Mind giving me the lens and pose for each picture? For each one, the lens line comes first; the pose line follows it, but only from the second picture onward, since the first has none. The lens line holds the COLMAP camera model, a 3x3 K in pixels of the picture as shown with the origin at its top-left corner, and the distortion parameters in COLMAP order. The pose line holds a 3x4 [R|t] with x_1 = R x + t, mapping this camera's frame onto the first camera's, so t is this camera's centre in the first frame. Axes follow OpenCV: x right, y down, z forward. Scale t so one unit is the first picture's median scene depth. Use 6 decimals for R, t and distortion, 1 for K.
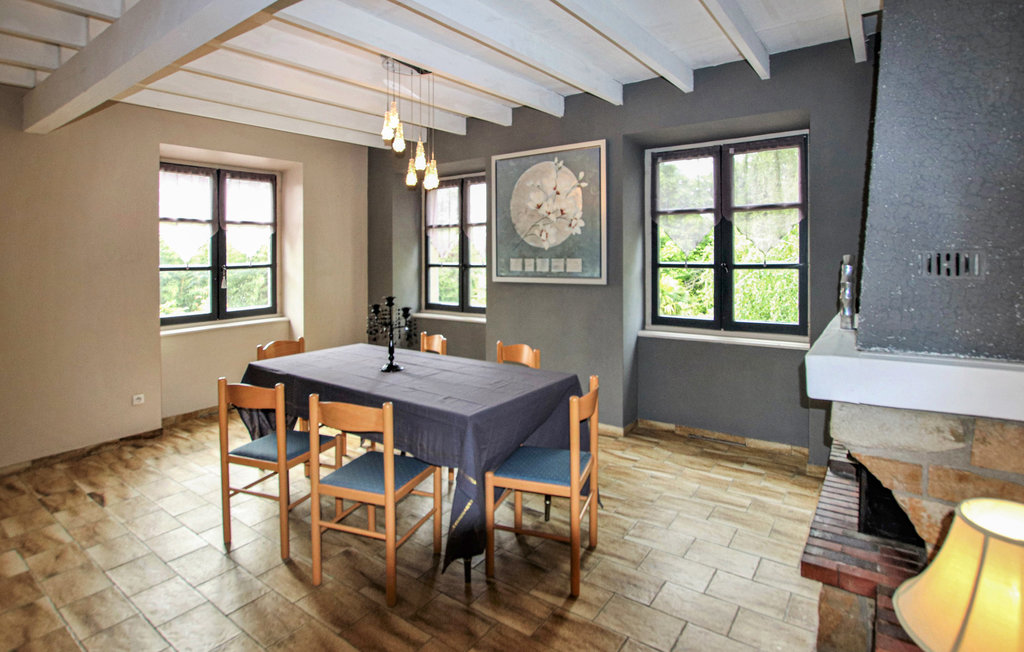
lens RADIAL K [[533.1, 0, 507.8], [0, 533.1, 327.6], [0, 0, 1]] dist [-0.000313, -0.000342]
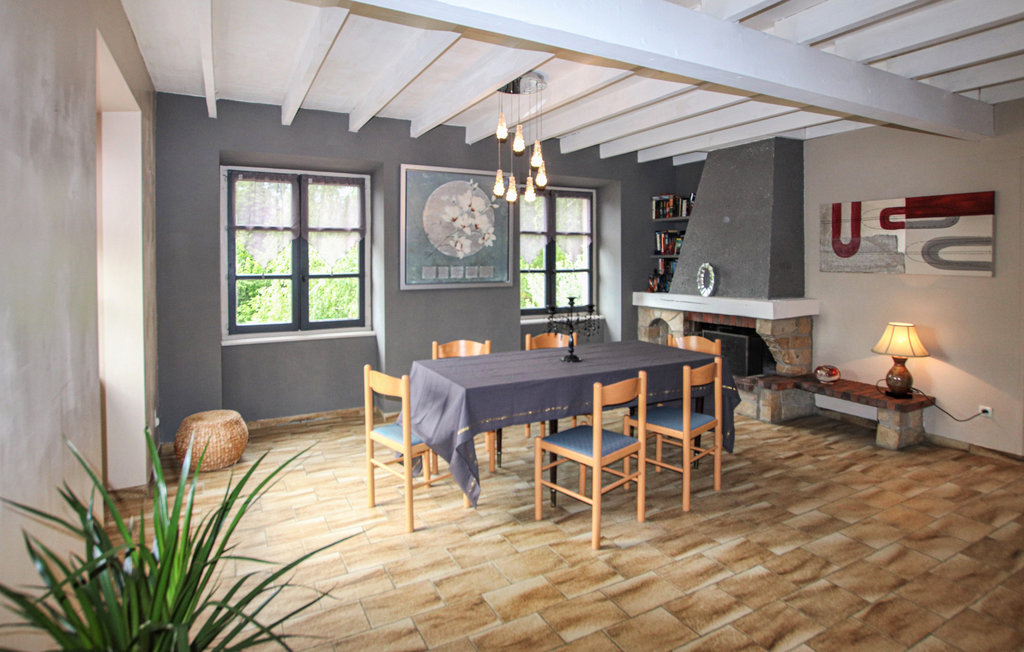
lens RADIAL K [[533.1, 0, 507.8], [0, 533.1, 327.6], [0, 0, 1]] dist [-0.000313, -0.000342]
pose [[0.439639, -0.102381, 0.892321, -0.906744], [0.128609, 0.990420, 0.050272, -0.047244], [-0.888919, 0.092659, 0.448594, 0.427437]]
